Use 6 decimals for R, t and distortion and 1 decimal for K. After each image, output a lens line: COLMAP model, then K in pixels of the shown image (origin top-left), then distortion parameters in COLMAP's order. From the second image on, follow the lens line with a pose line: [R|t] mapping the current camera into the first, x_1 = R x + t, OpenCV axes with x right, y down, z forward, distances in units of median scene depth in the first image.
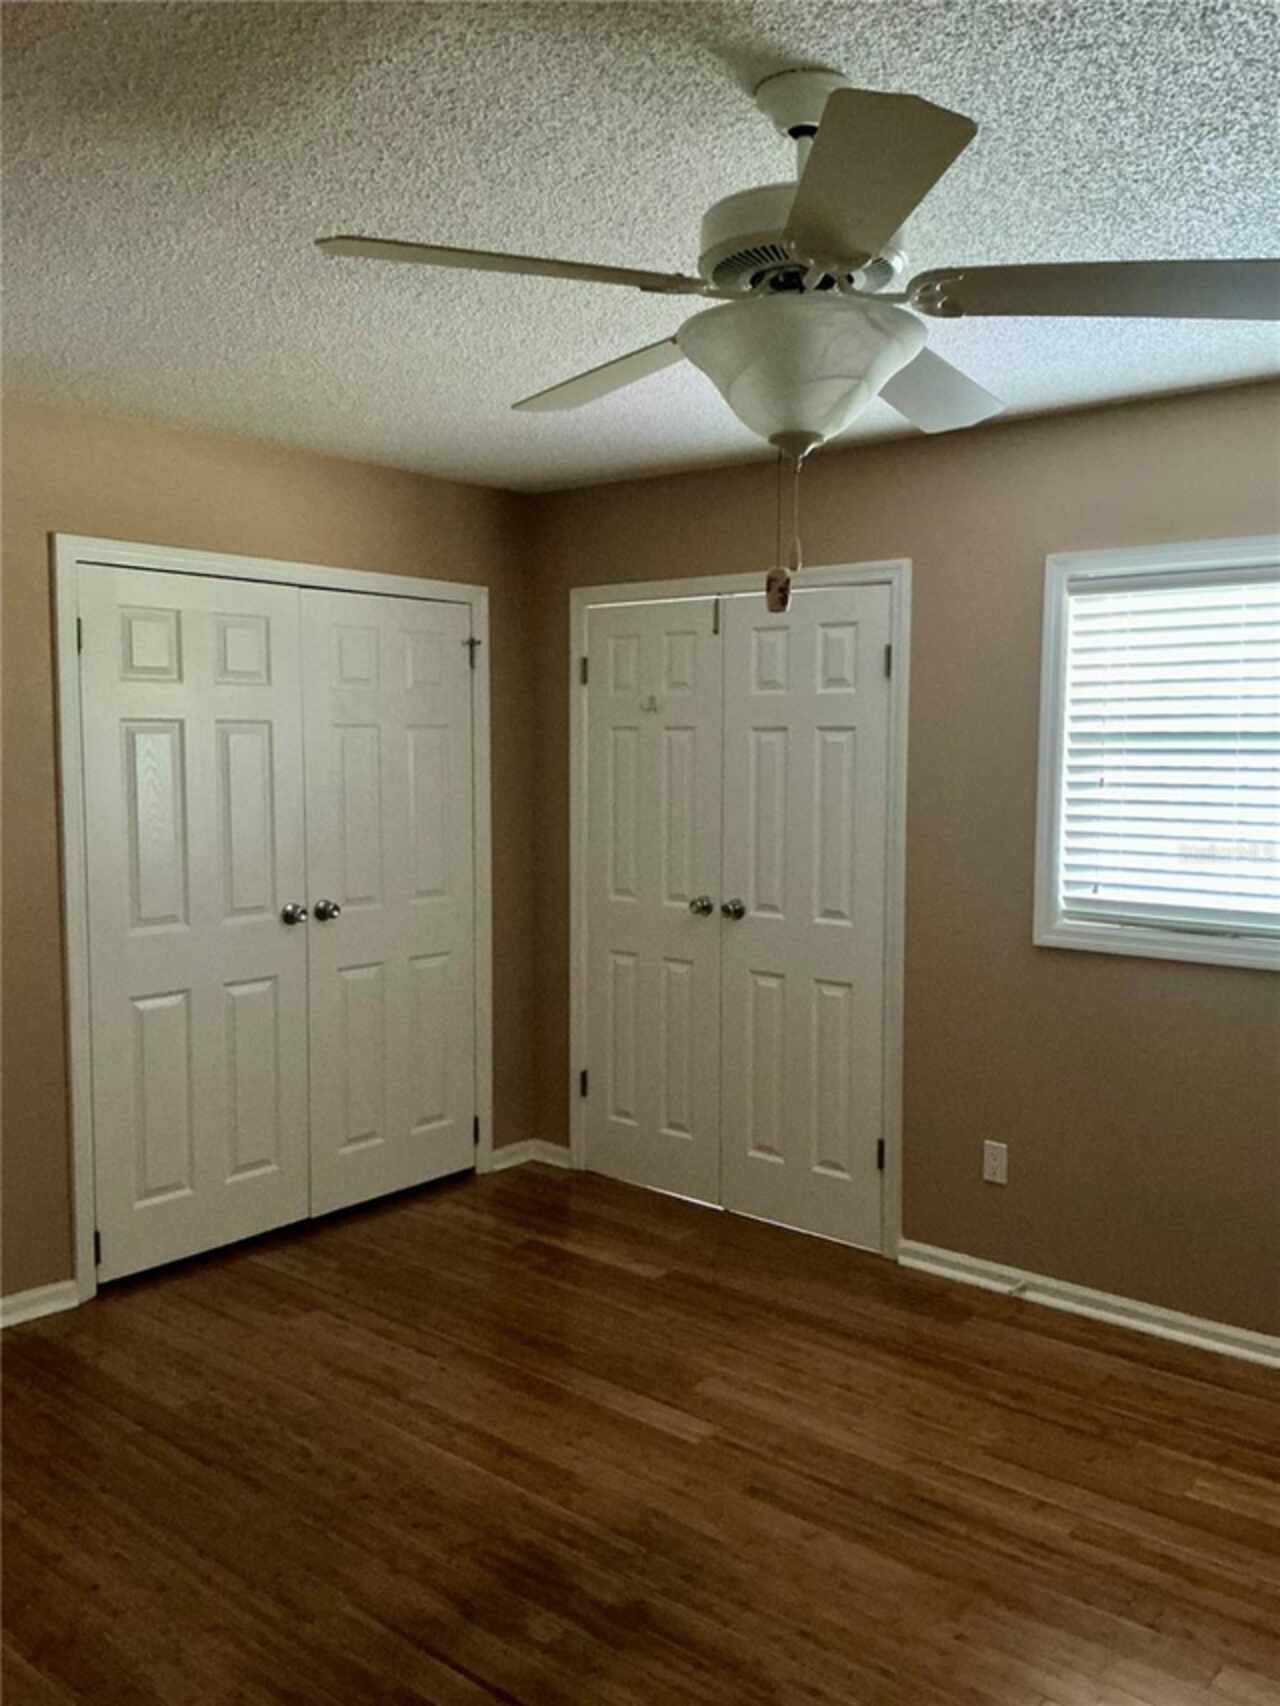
lens RADIAL K [[1417.0, 0, 640.0], [0, 1417.0, 853.0], [0, 0, 1]] dist [0.165457, -0.341342]
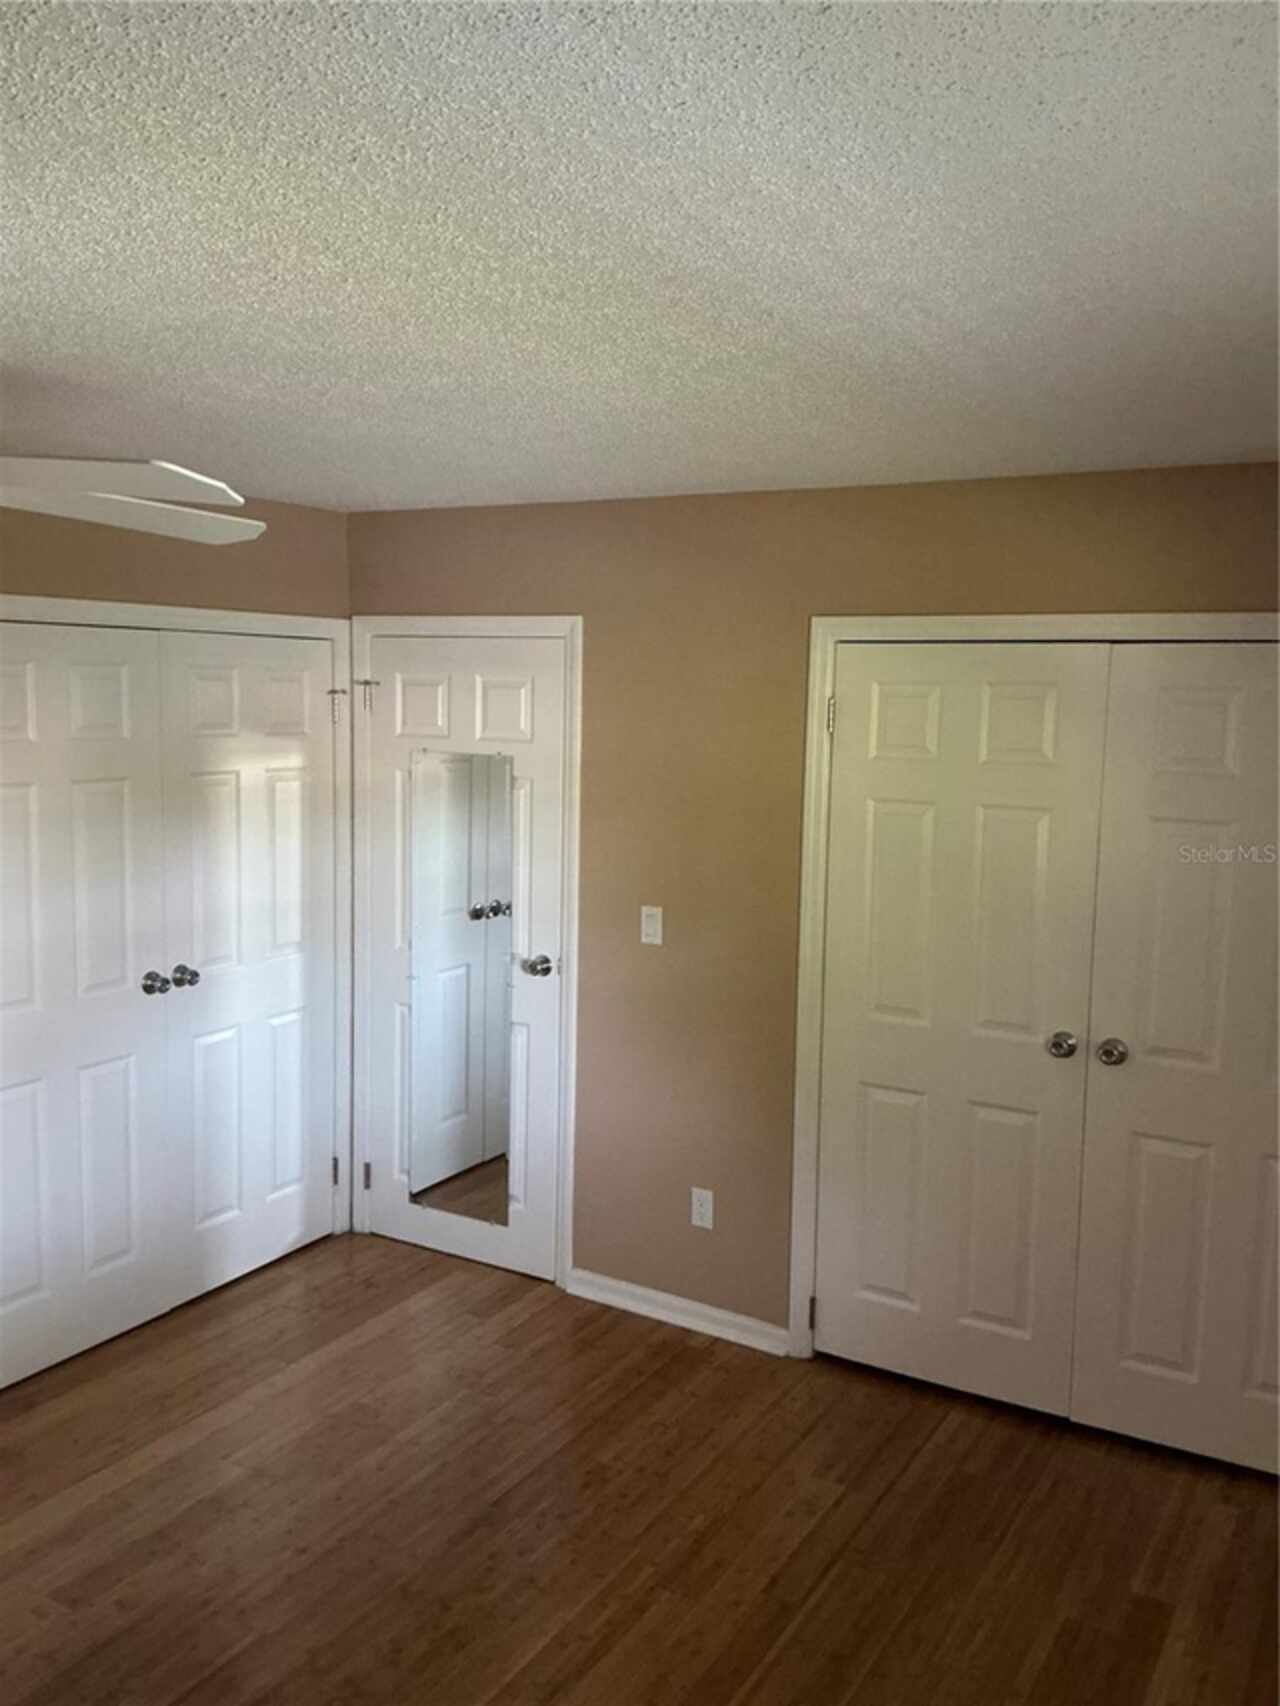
lens RADIAL K [[1417.0, 0, 640.0], [0, 1417.0, 853.0], [0, 0, 1]] dist [0.165457, -0.341342]
pose [[0.174792, 0.116054, -0.977742, 0.548302], [-0.099170, 0.990054, 0.099787, -0.134501], [0.979598, 0.079521, 0.184563, 0.660976]]
